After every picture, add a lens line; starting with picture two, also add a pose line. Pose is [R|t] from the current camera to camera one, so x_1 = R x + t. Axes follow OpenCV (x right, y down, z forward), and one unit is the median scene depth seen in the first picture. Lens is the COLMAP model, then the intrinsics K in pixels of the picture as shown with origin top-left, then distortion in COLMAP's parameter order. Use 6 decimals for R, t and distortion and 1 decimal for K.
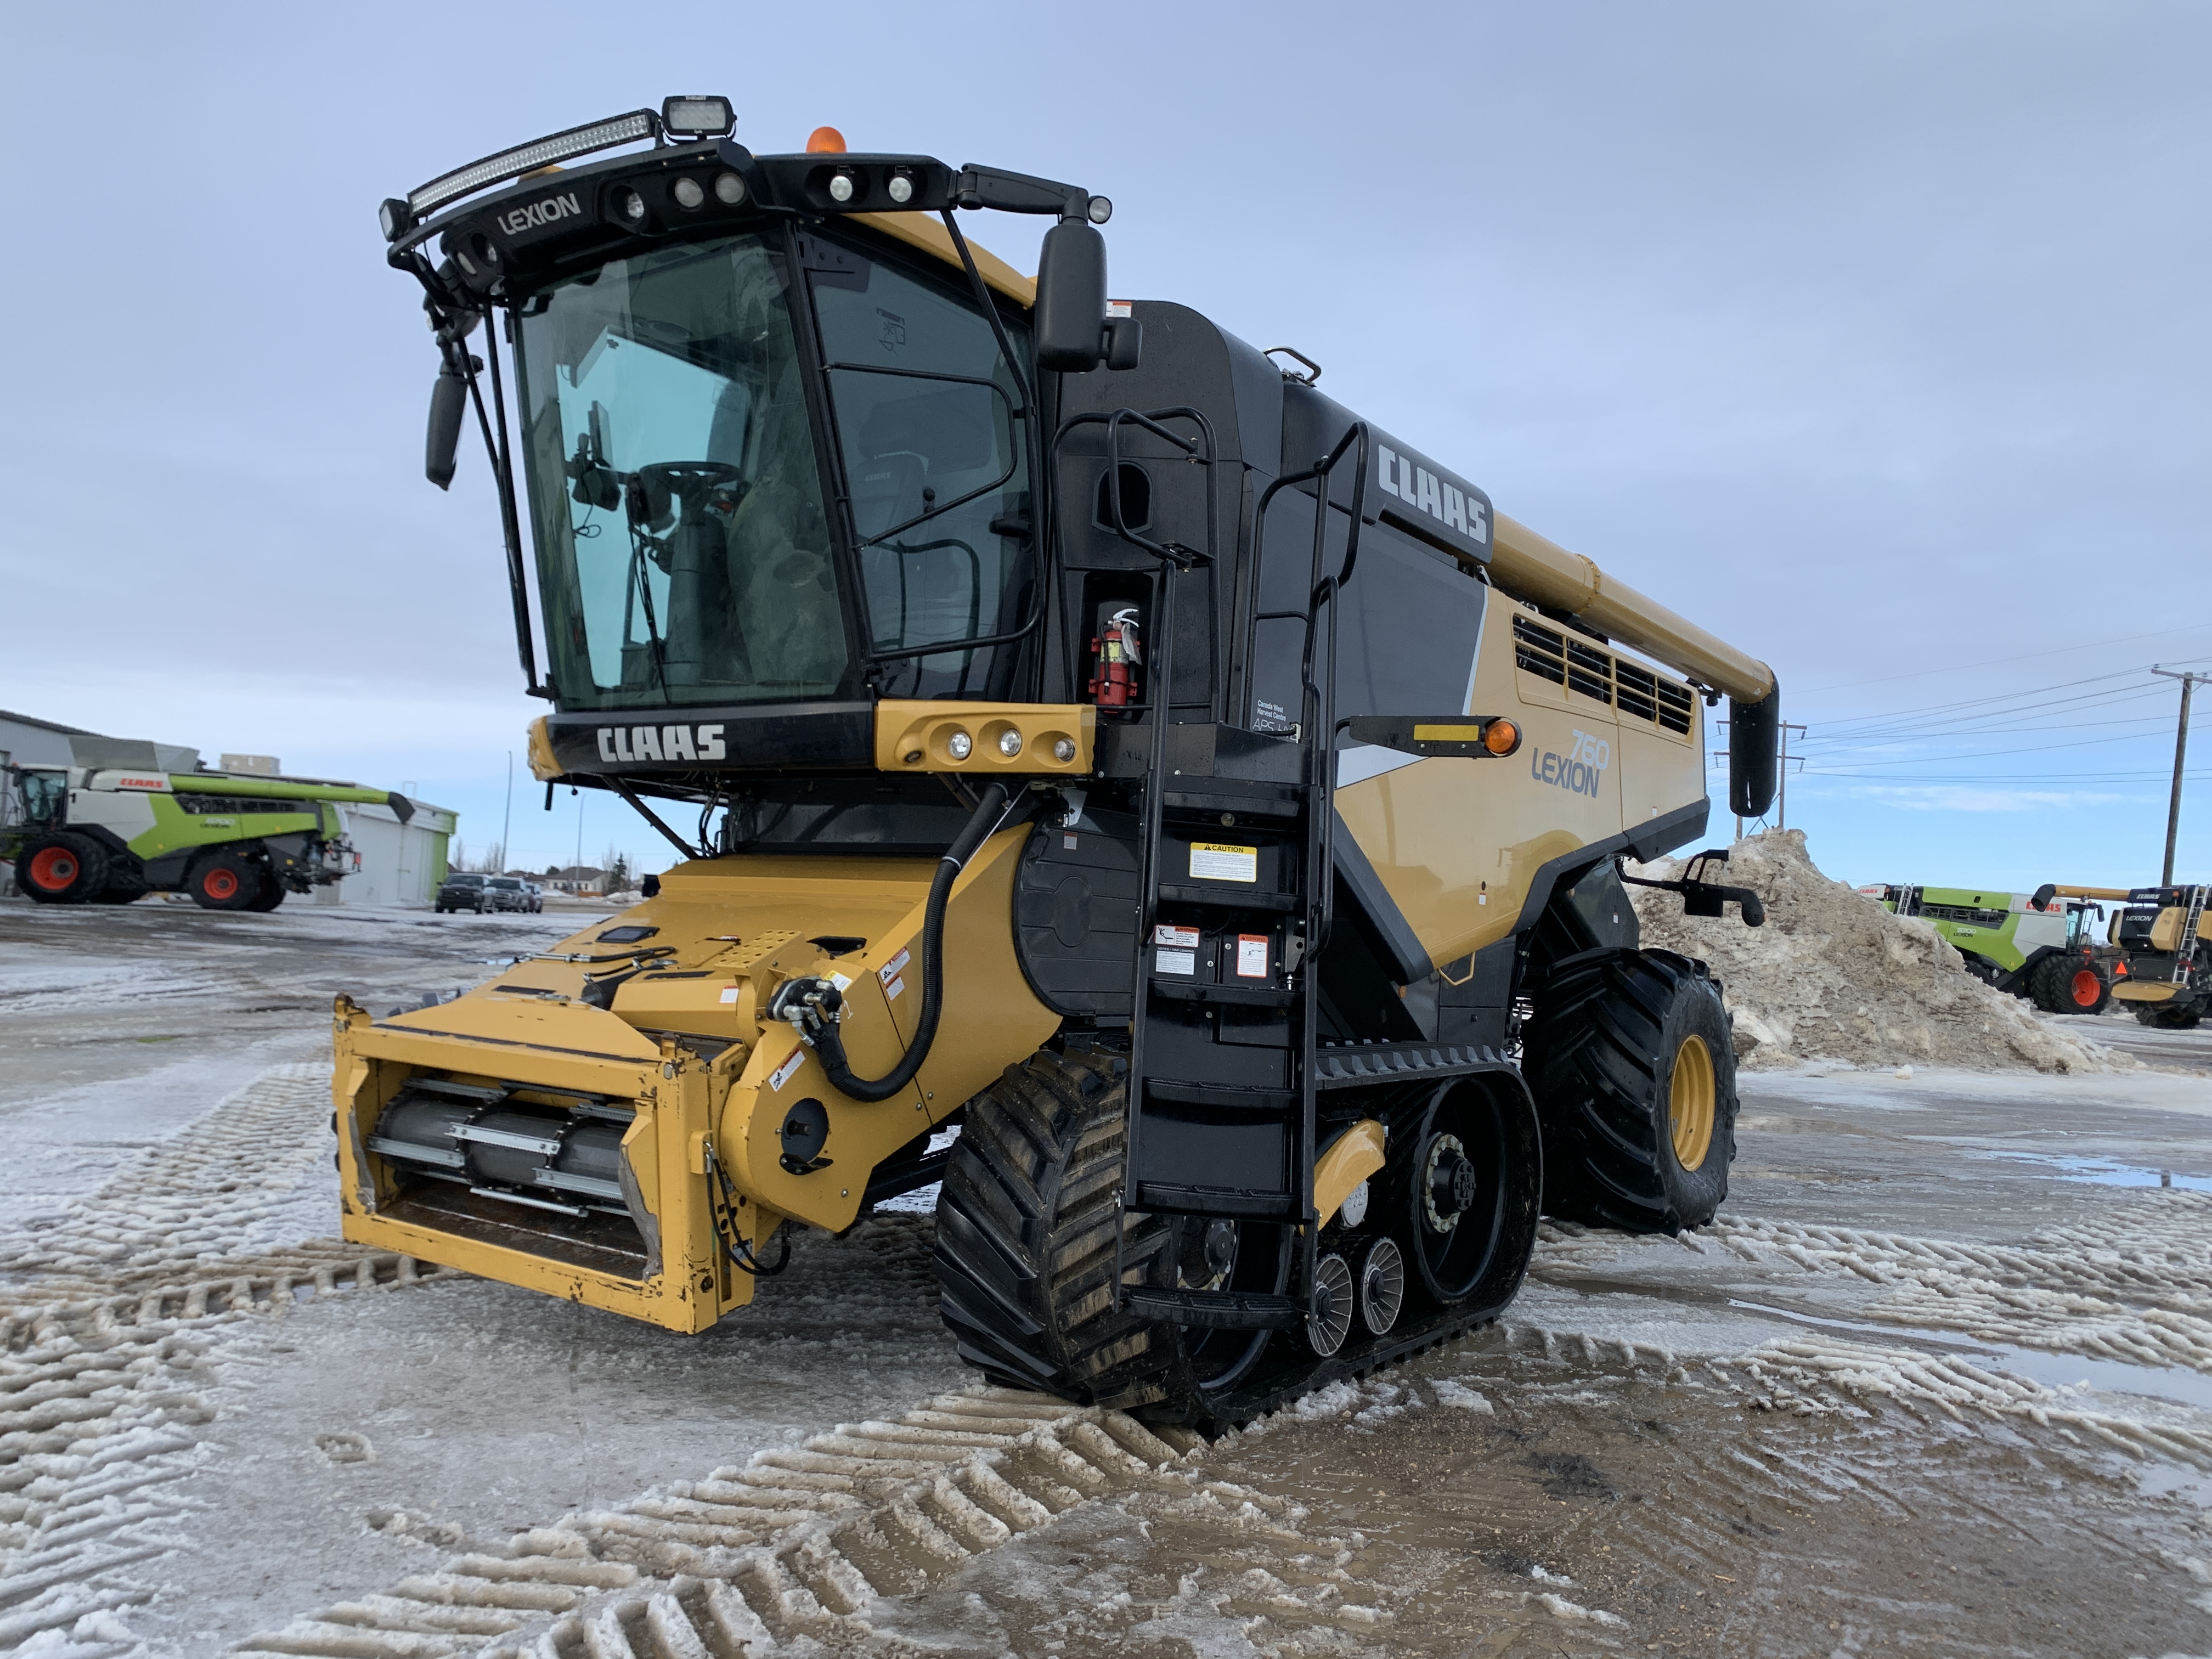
lens RADIAL K [[1677.0, 0, 1106.0], [0, 1677.0, 829.5], [0, 0, 1]] dist [-0.016052, -0.003329]
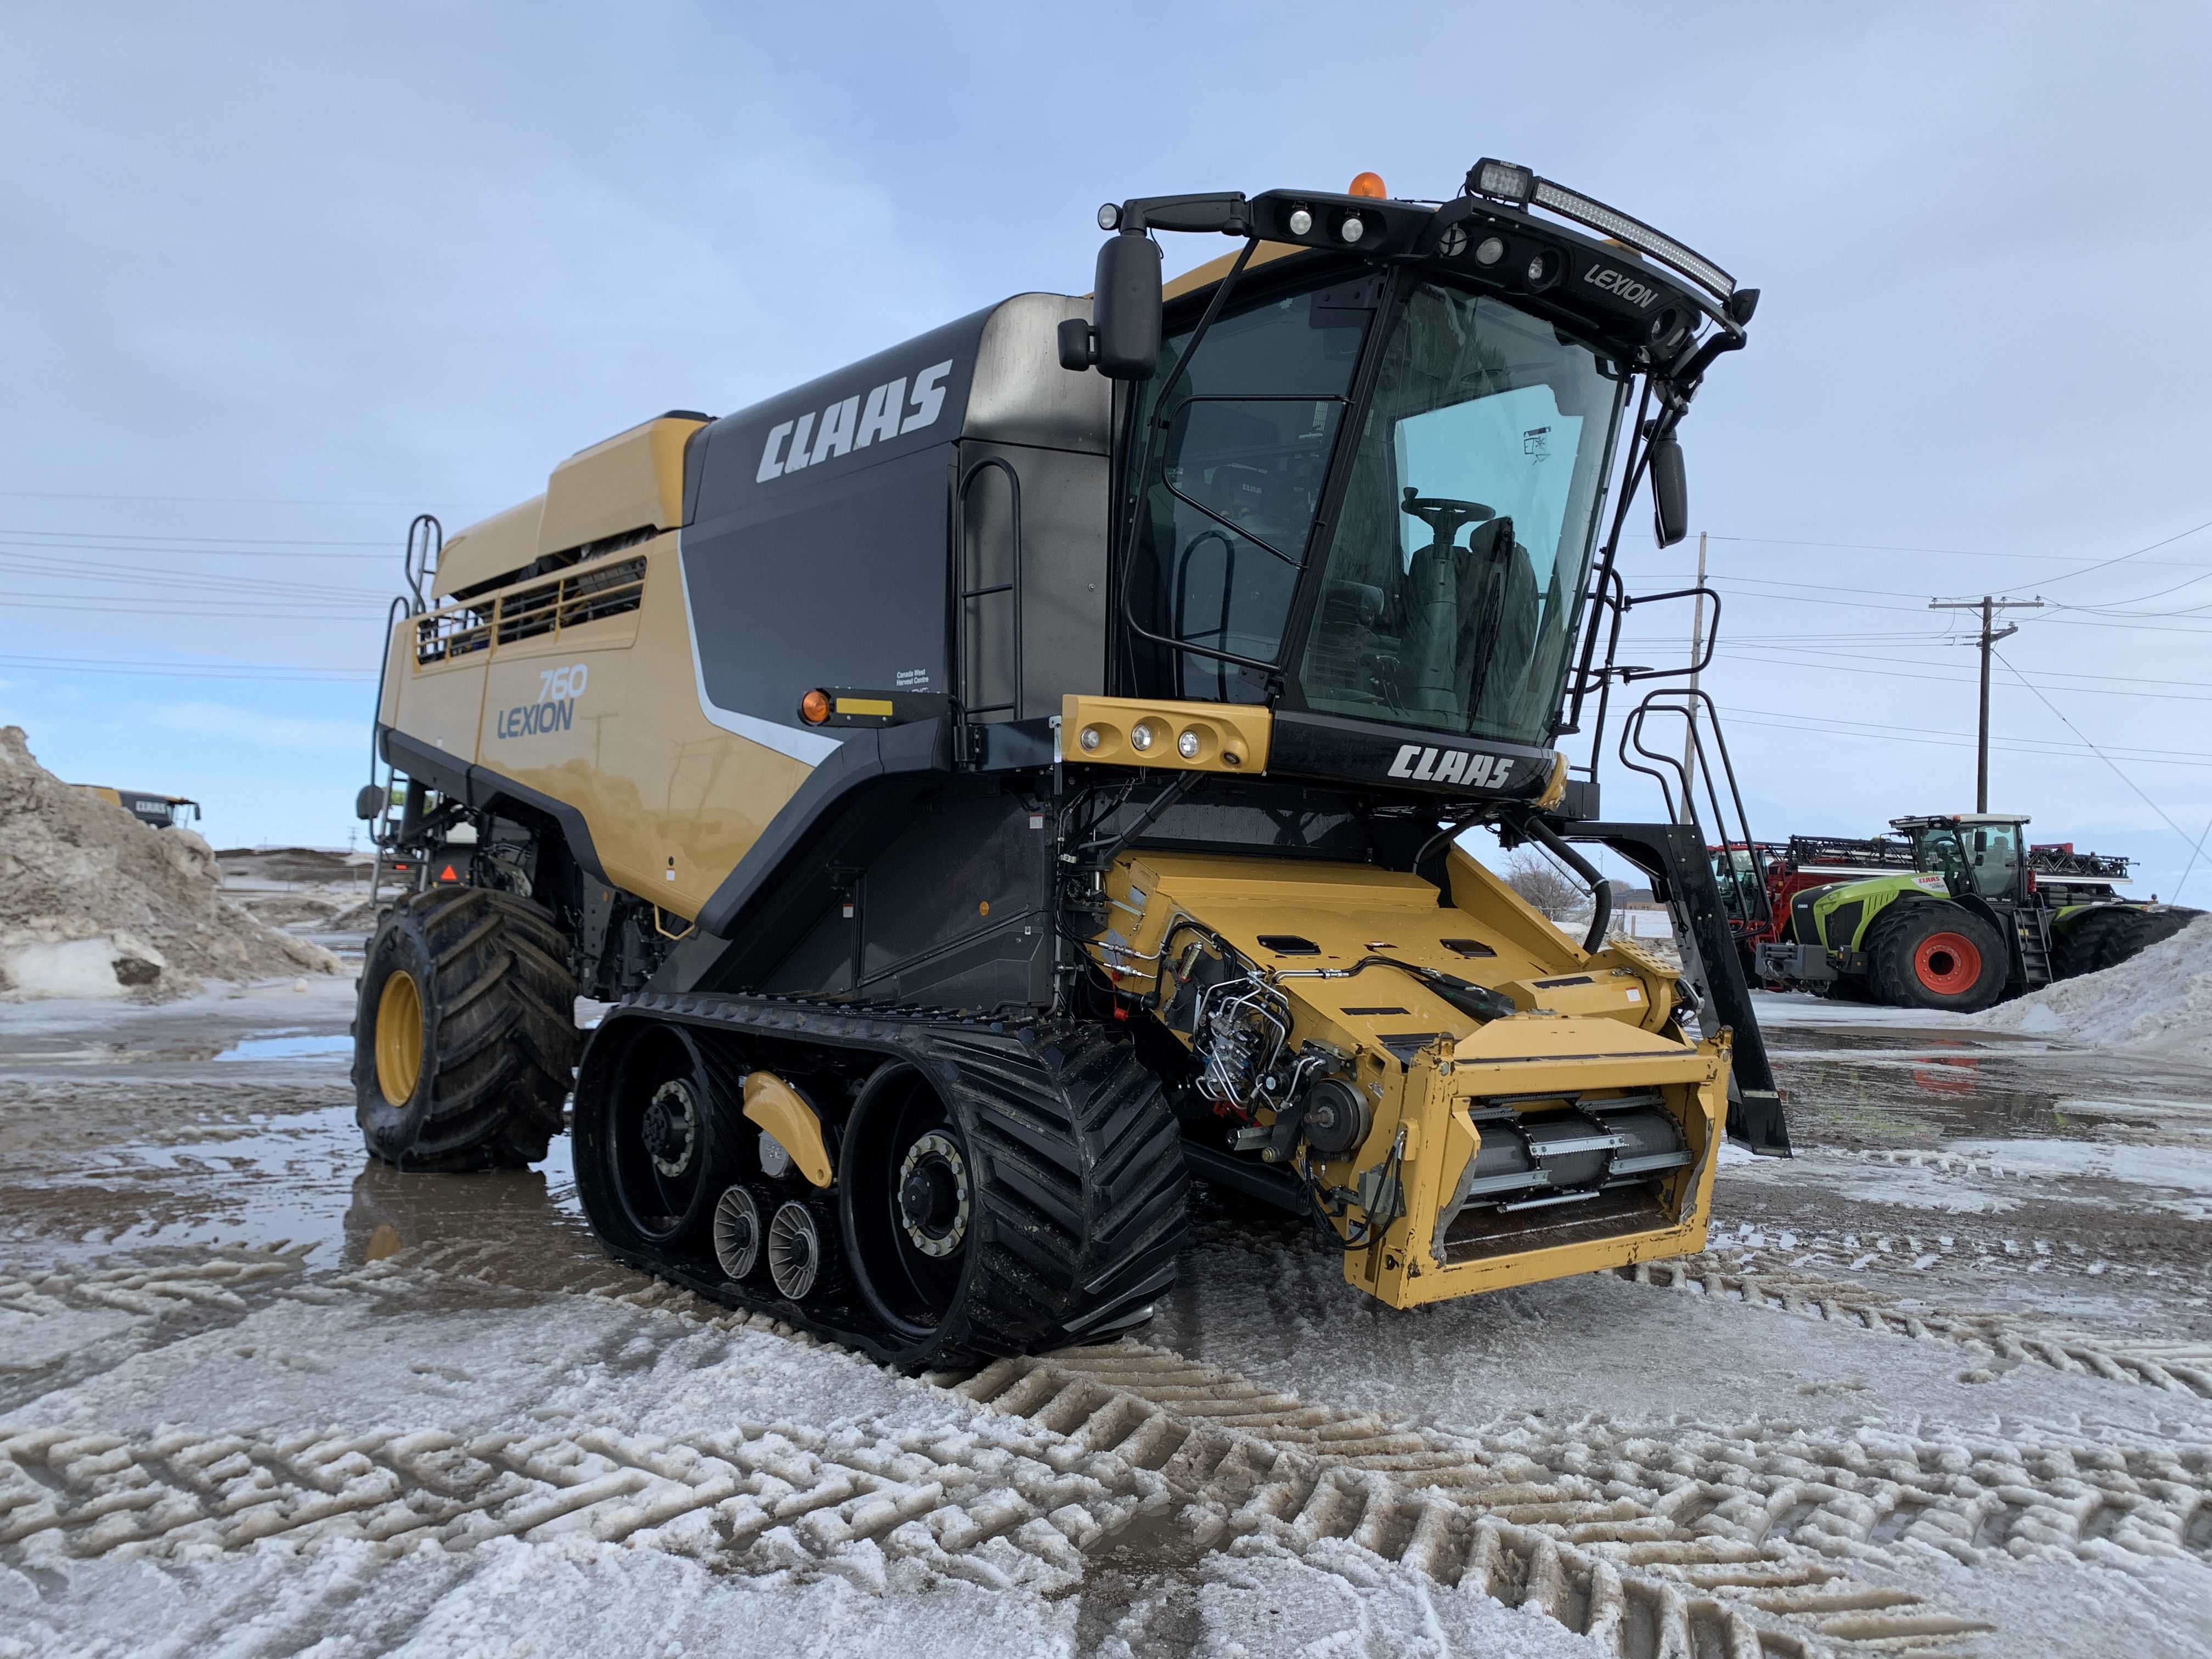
lens RADIAL K [[1714.1, 0, 1106.0], [0, 1714.1, 829.5], [0, 0, 1]] dist [0.037232, -0.012554]
pose [[0.264050, 0.002095, 0.964507, -1.422157], [-0.072233, 0.997232, 0.017609, -0.015566], [-0.961800, -0.074318, 0.263471, 0.951647]]
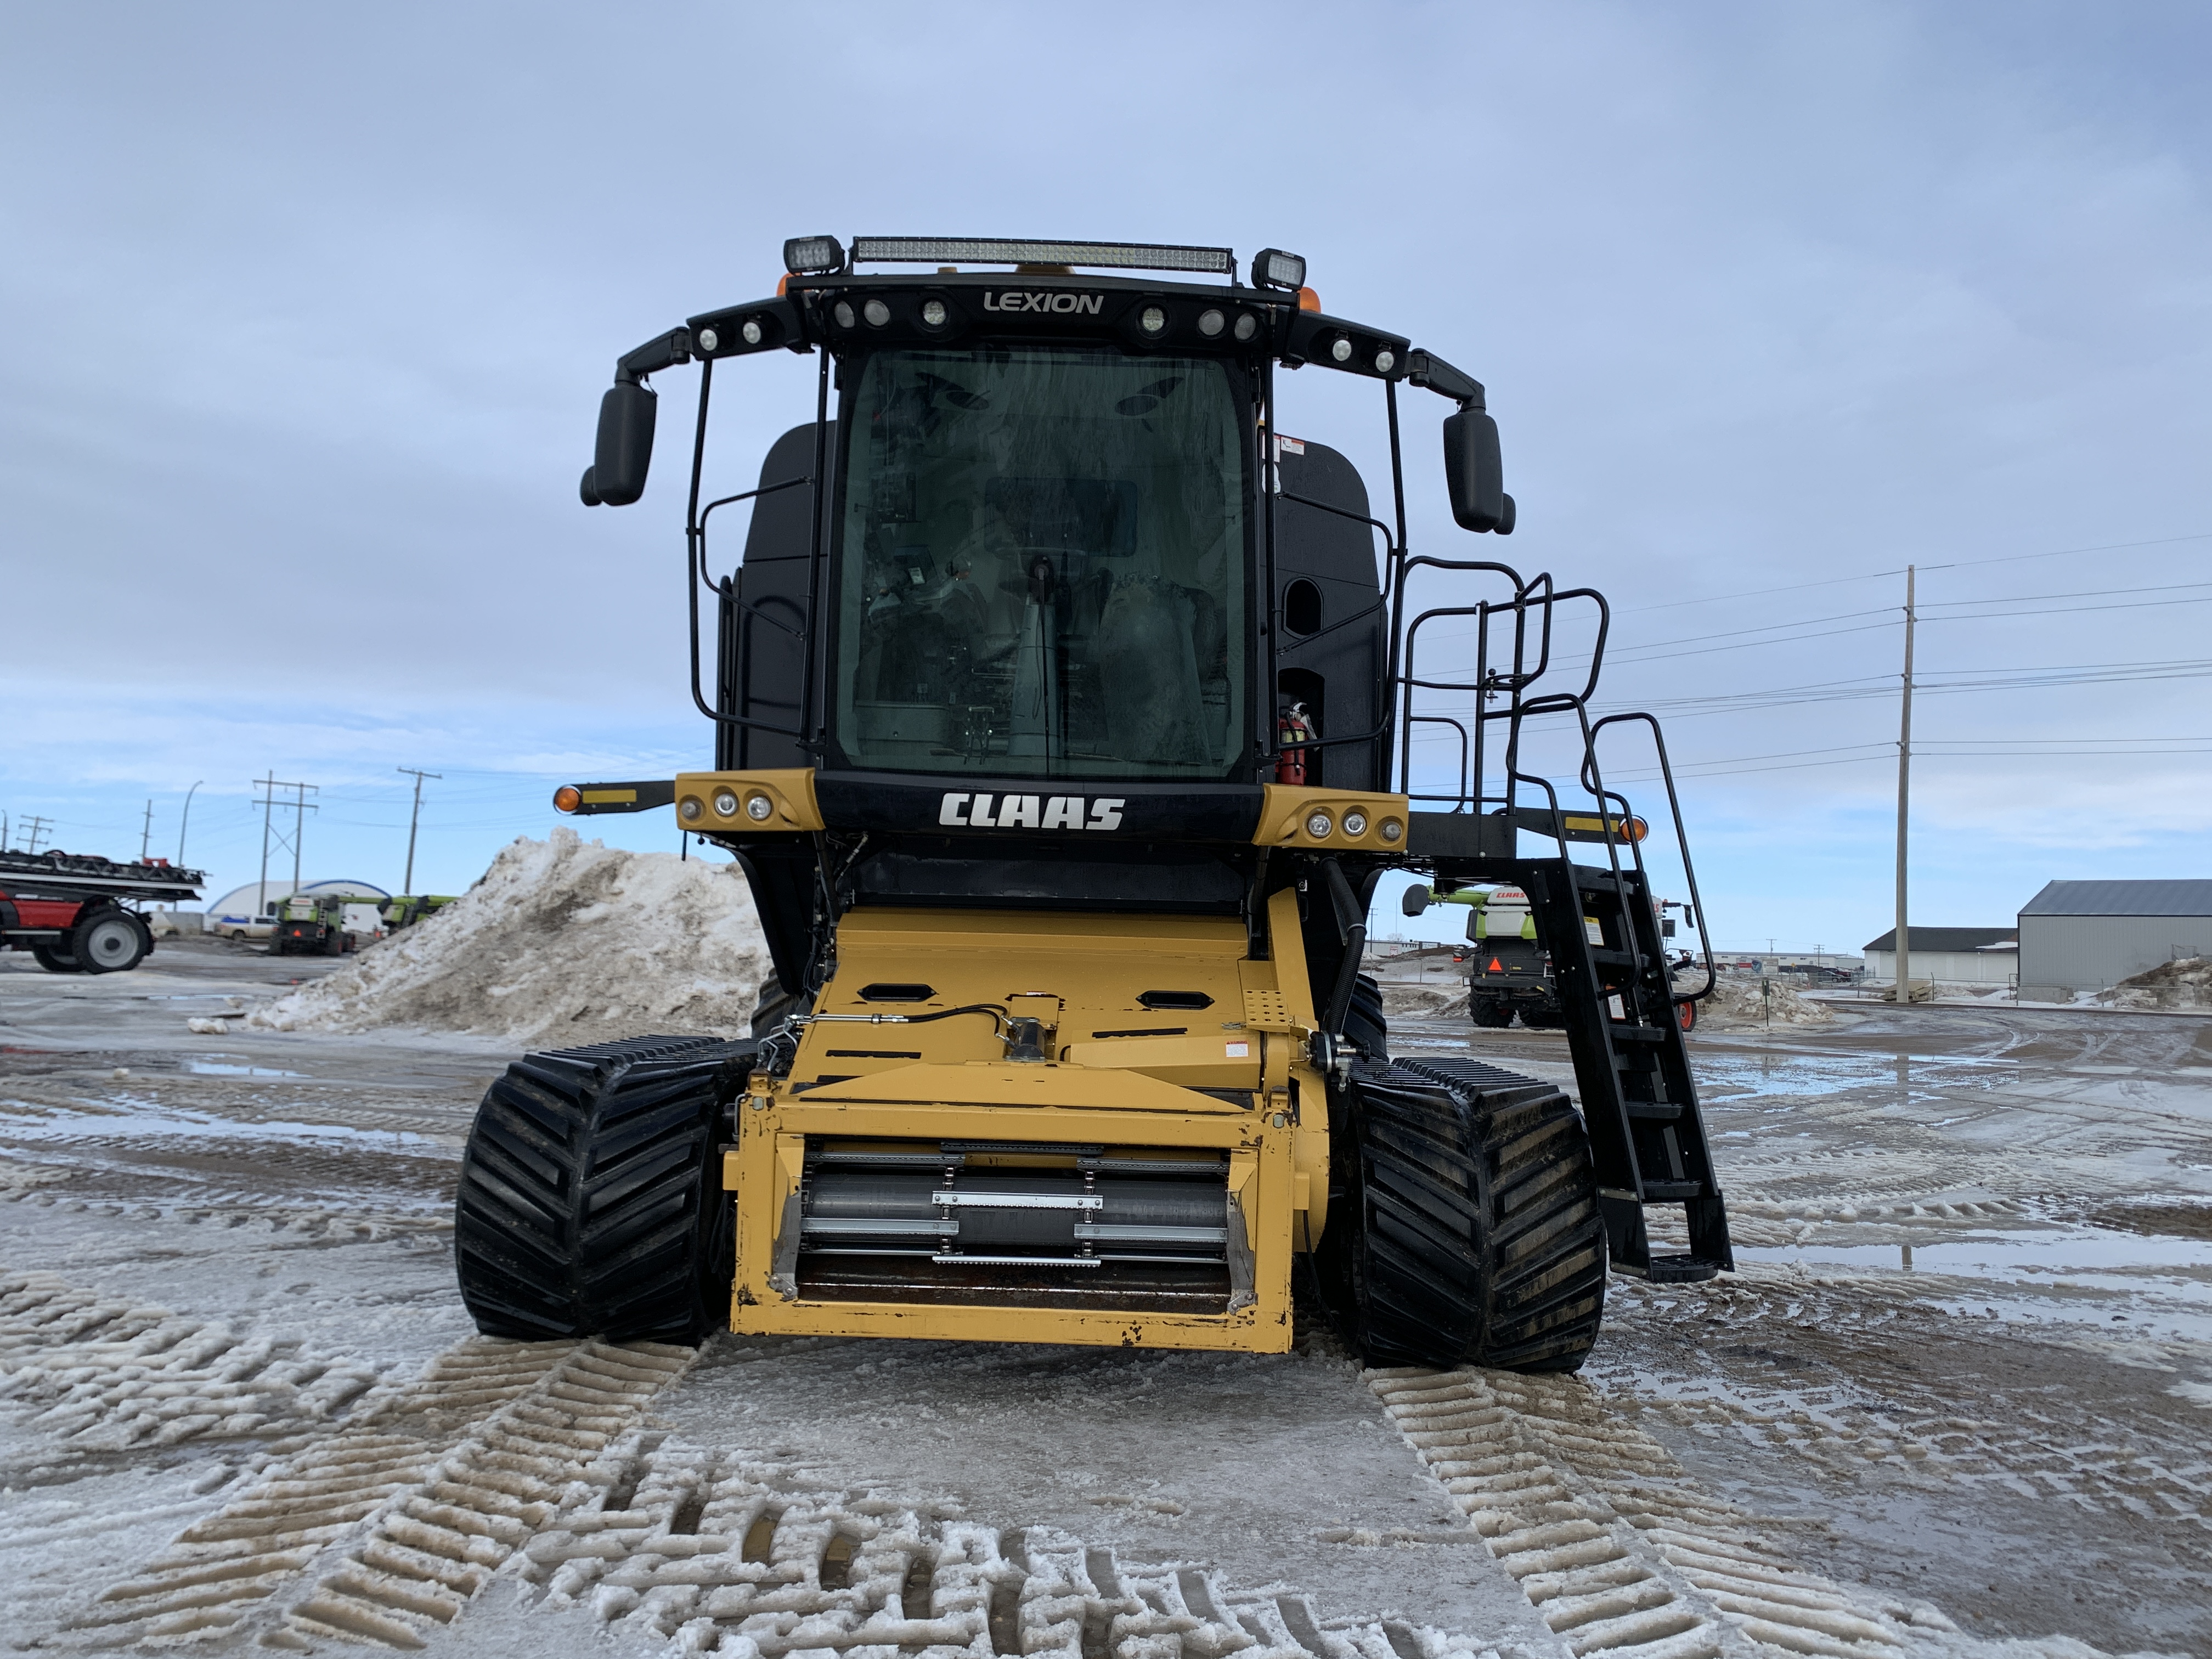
lens RADIAL K [[1671.7, 0, 1106.0], [0, 1671.7, 829.5], [0, 0, 1]] dist [-0.004116, -0.002874]
pose [[0.831903, 0.023968, 0.554403, -0.830190], [-0.019847, 0.999713, -0.013439, -0.028099], [-0.554565, 0.000176, 0.832140, 0.112527]]
